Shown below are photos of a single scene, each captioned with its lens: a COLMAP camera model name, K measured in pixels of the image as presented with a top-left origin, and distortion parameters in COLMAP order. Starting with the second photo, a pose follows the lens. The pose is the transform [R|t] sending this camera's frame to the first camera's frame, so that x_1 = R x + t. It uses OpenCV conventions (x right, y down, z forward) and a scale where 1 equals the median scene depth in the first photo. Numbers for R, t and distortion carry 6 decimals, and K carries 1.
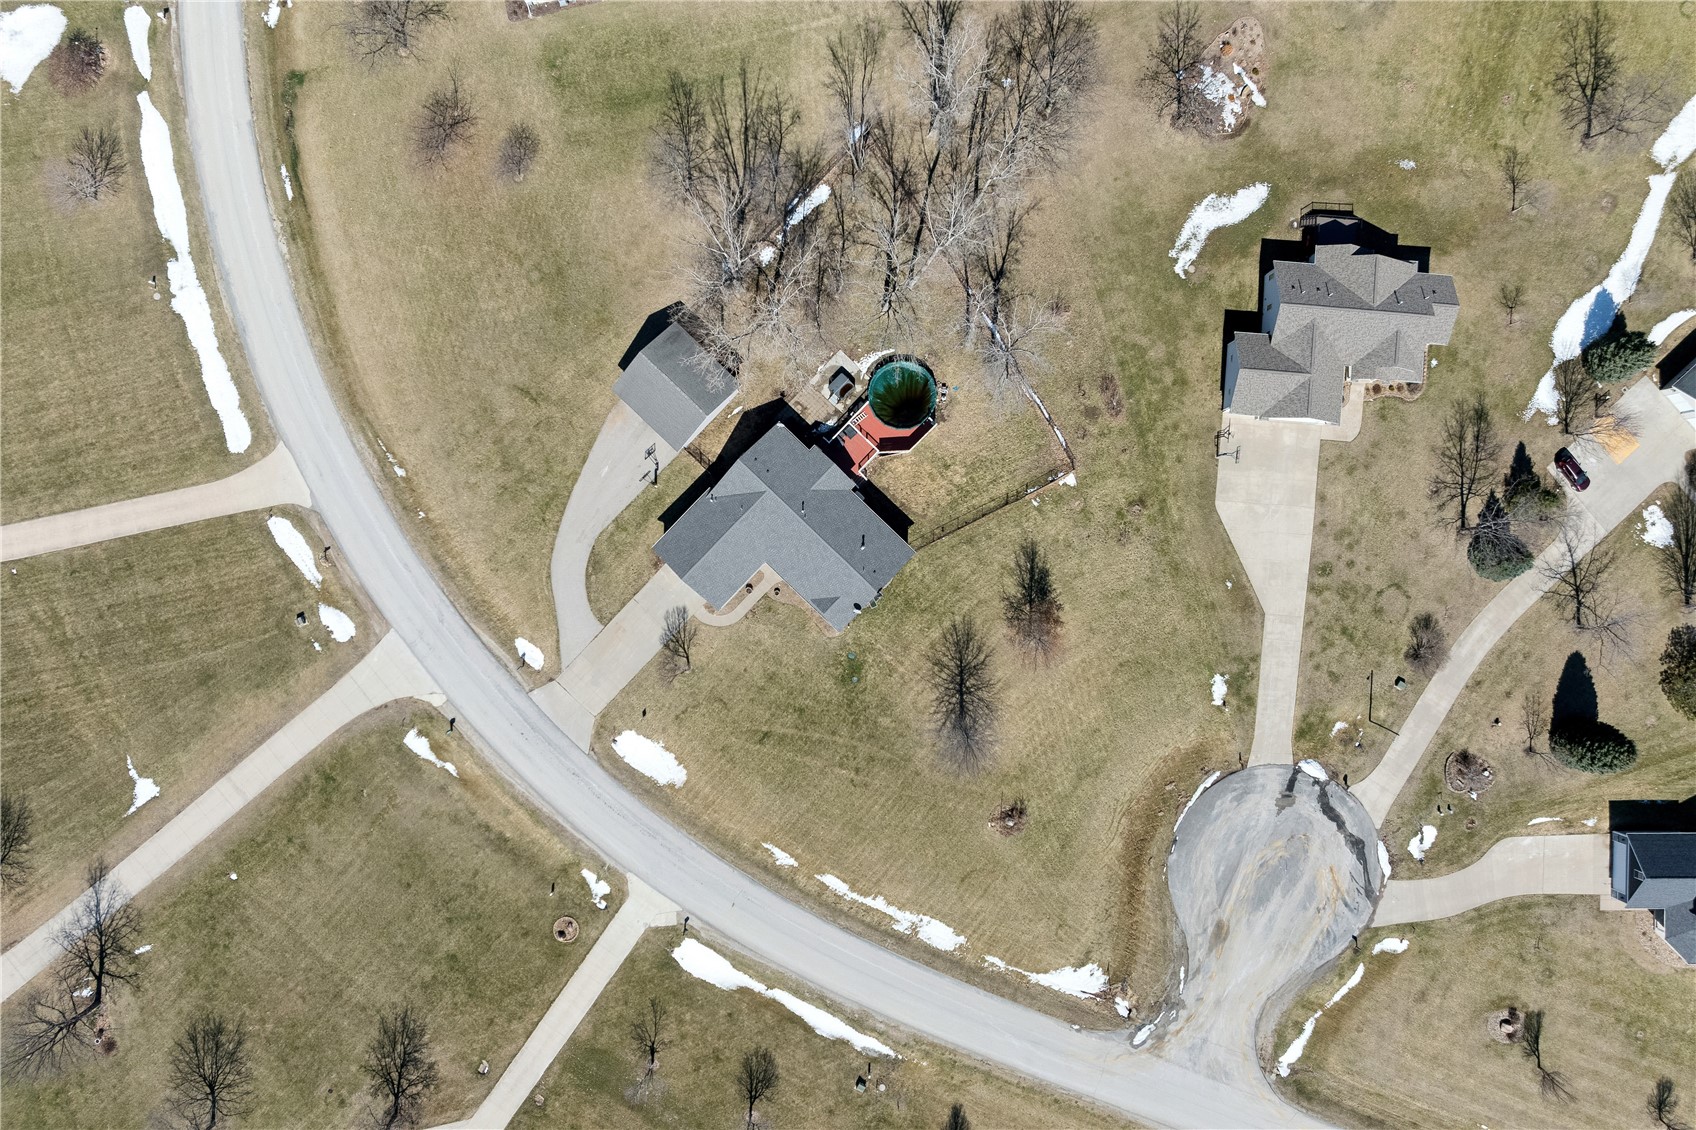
lens RADIAL K [[1185.5, 0, 857.0], [0, 1185.5, 565.5], [0, 0, 1]] dist [-0.039424, 0.002688]
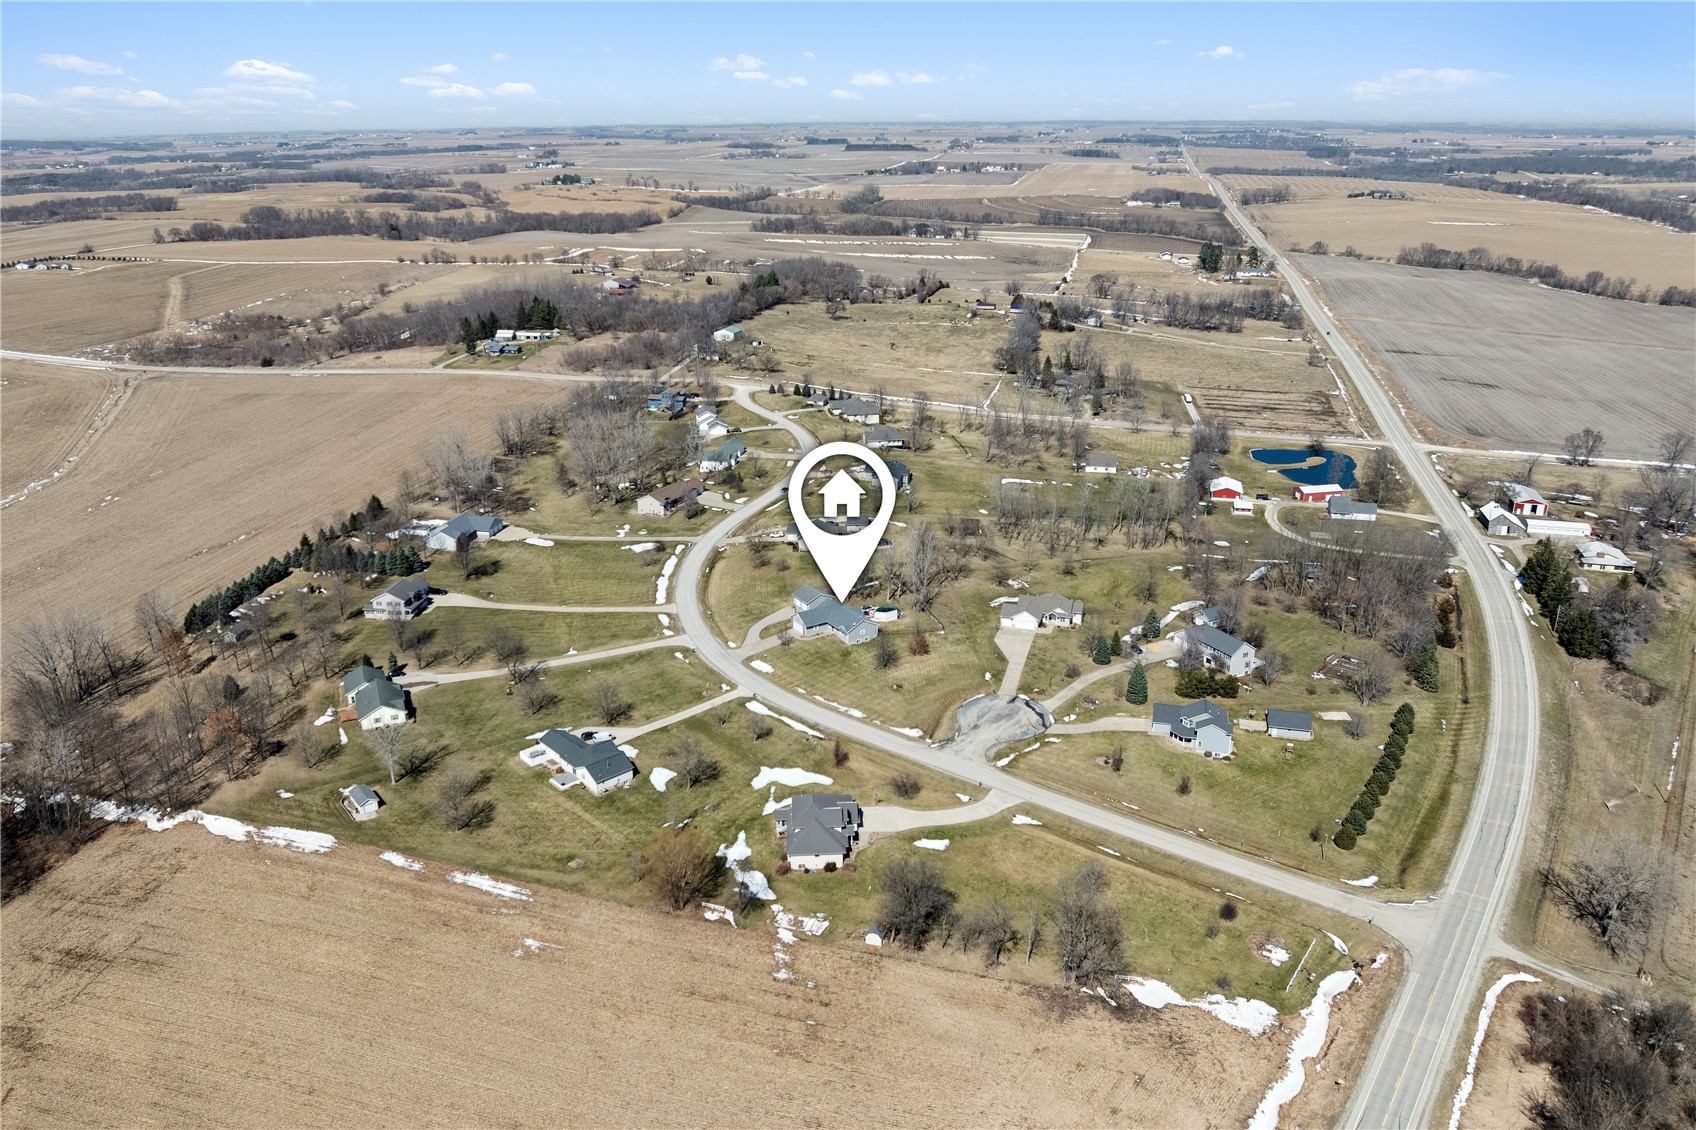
lens RADIAL K [[1185.5, 0, 844.0], [0, 1185.5, 564.3], [0, 0, 1]] dist [-0.039424, 0.002688]
pose [[0.969748, 0.073117, -0.232902, 0.578835], [-0.243733, 0.342962, -0.907177, 2.375897], [0.013547, 0.936499, 0.350408, -0.102191]]
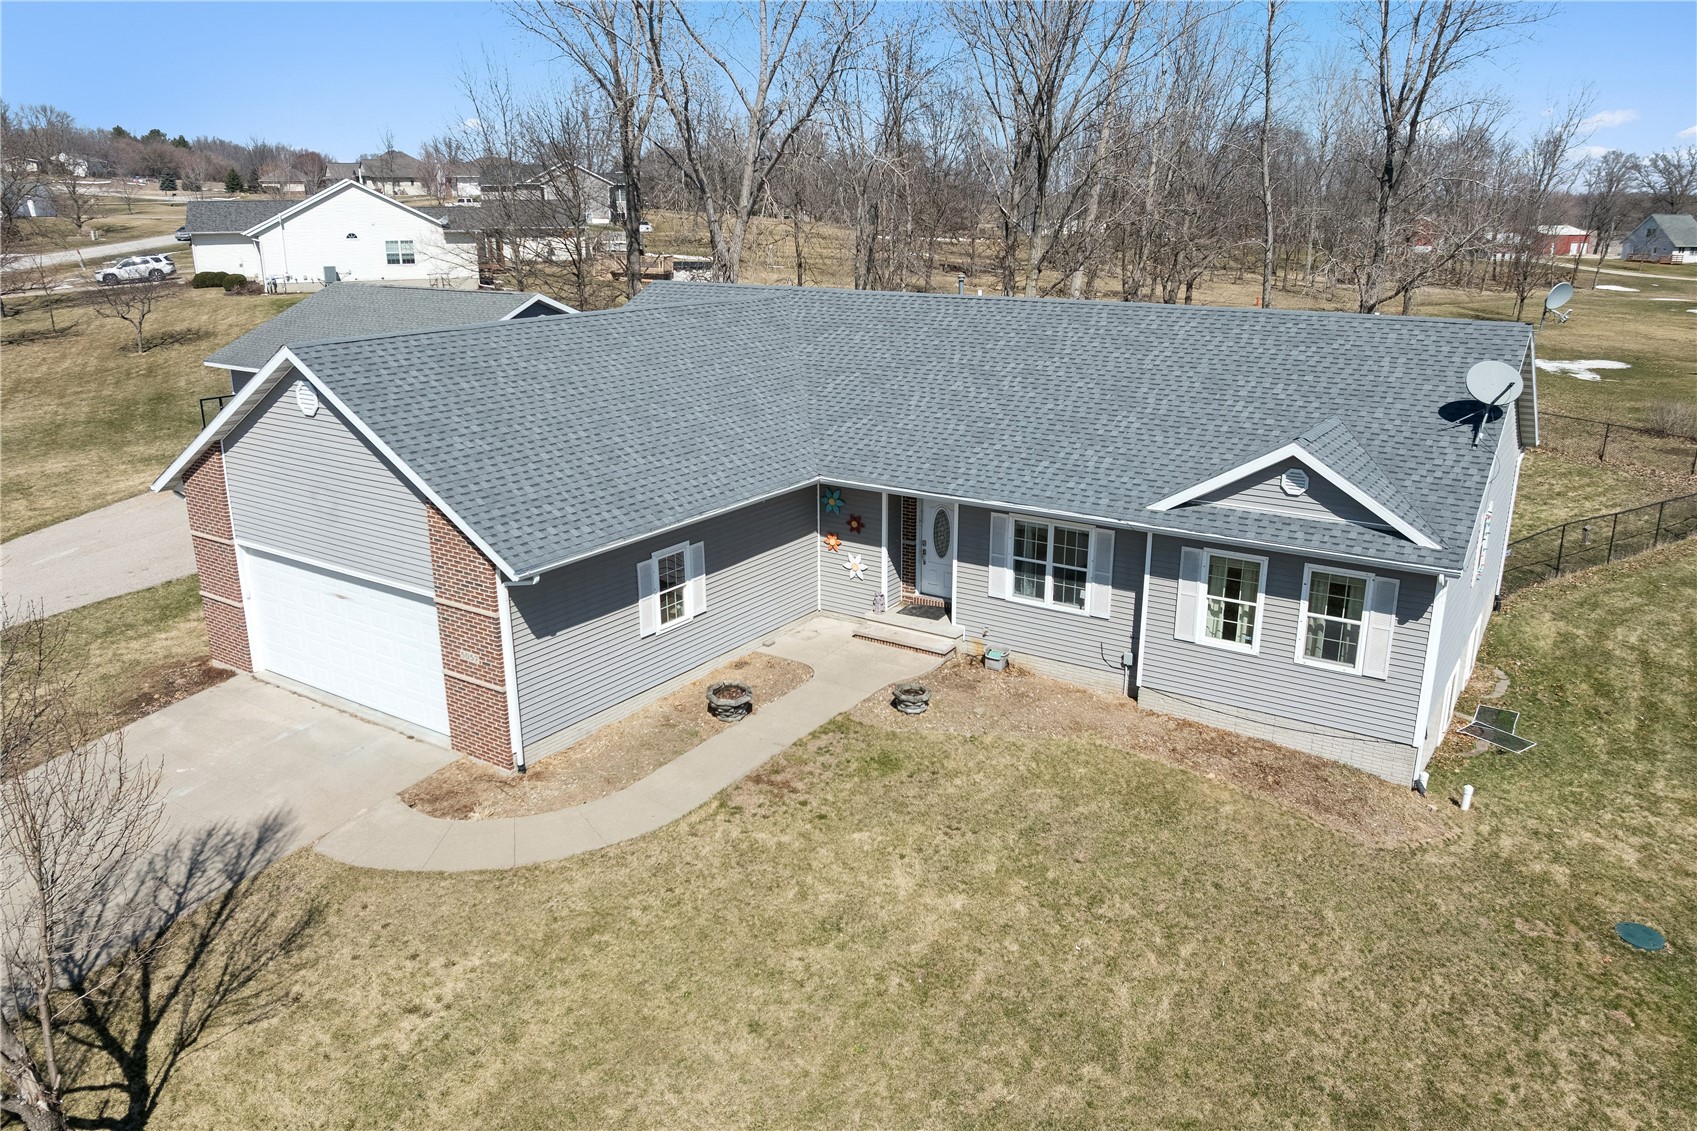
lens RADIAL K [[1186.2, 0, 849.1], [0, 1186.2, 567.4], [0, 0, 1]] dist [-0.039424, 0.002688]
pose [[0.983873, -0.053131, 0.170794, -0.099198], [0.178863, 0.286152, -0.941342, 0.159097], [0.001142, 0.956710, 0.291041, 0.921907]]
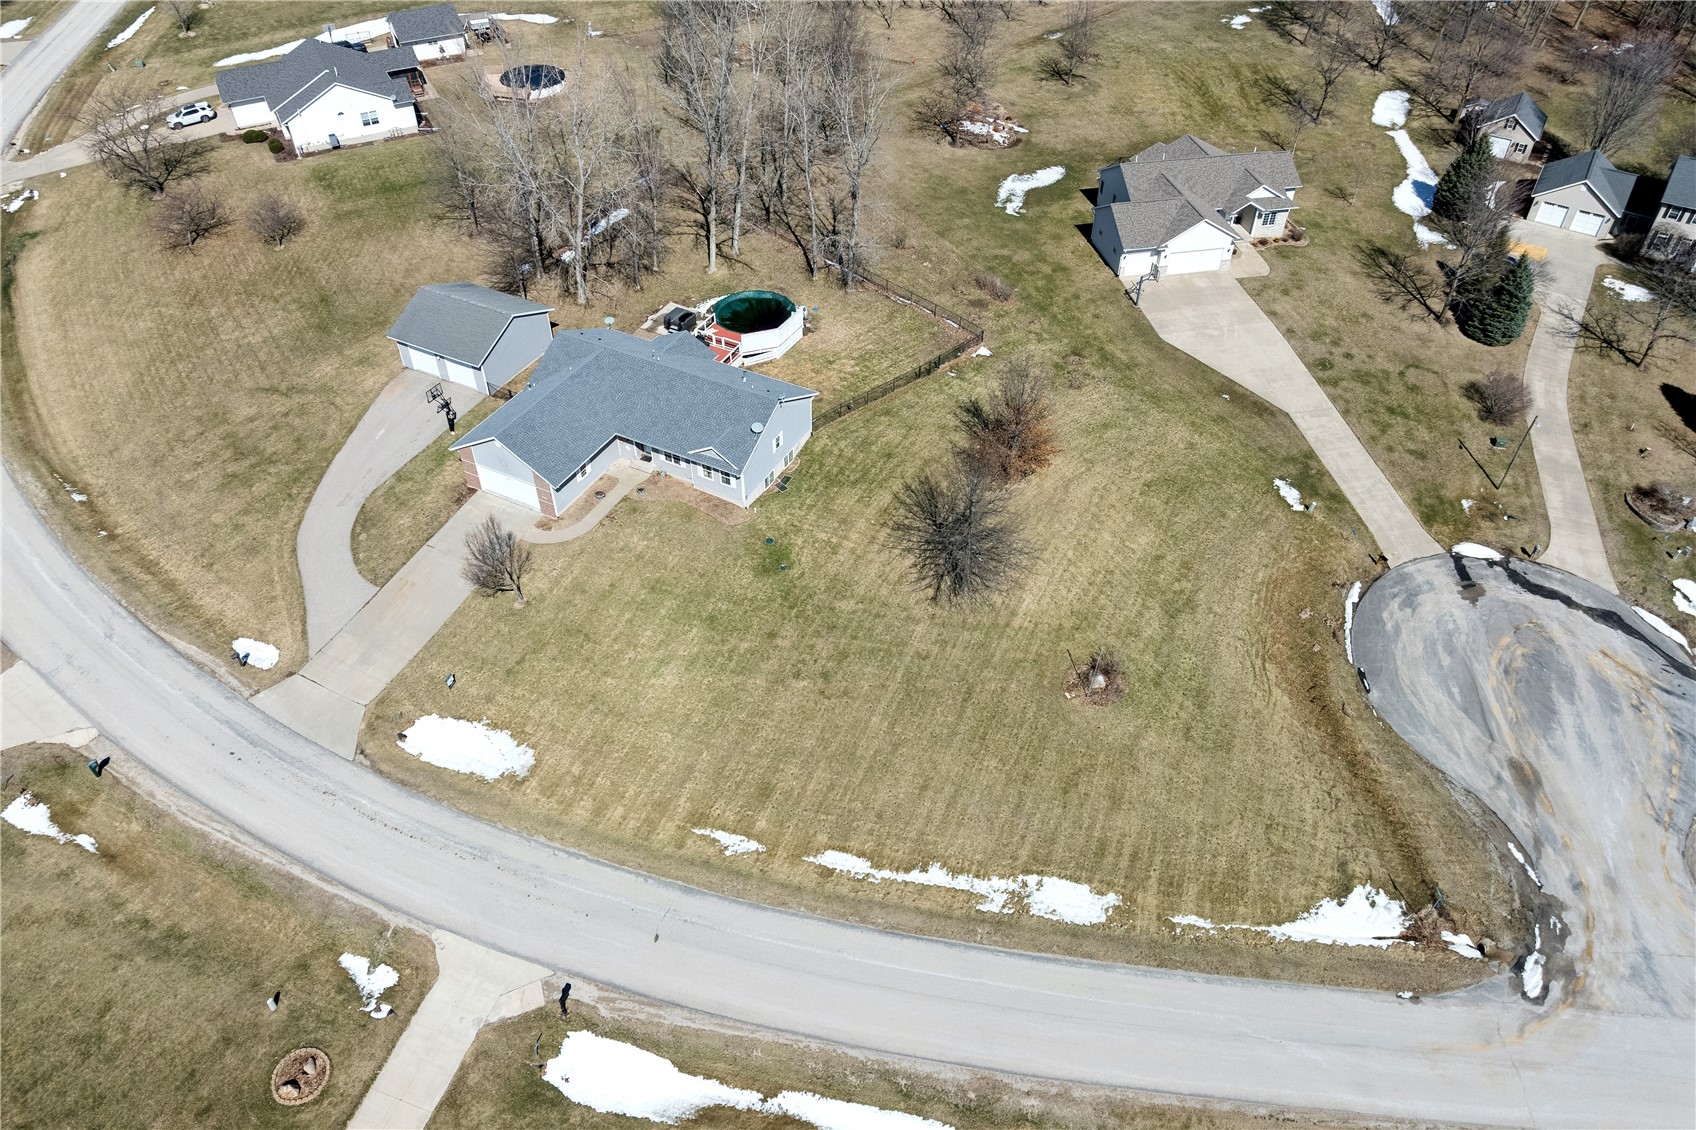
lens RADIAL K [[1185.5, 0, 844.0], [0, 1185.5, 566.1], [0, 0, 1]] dist [-0.039424, 0.002688]
pose [[0.960234, -0.188489, 0.205969, -0.102230], [0.279157, 0.660782, -0.696734, 0.551544], [-0.004774, 0.726525, 0.687123, 0.550741]]
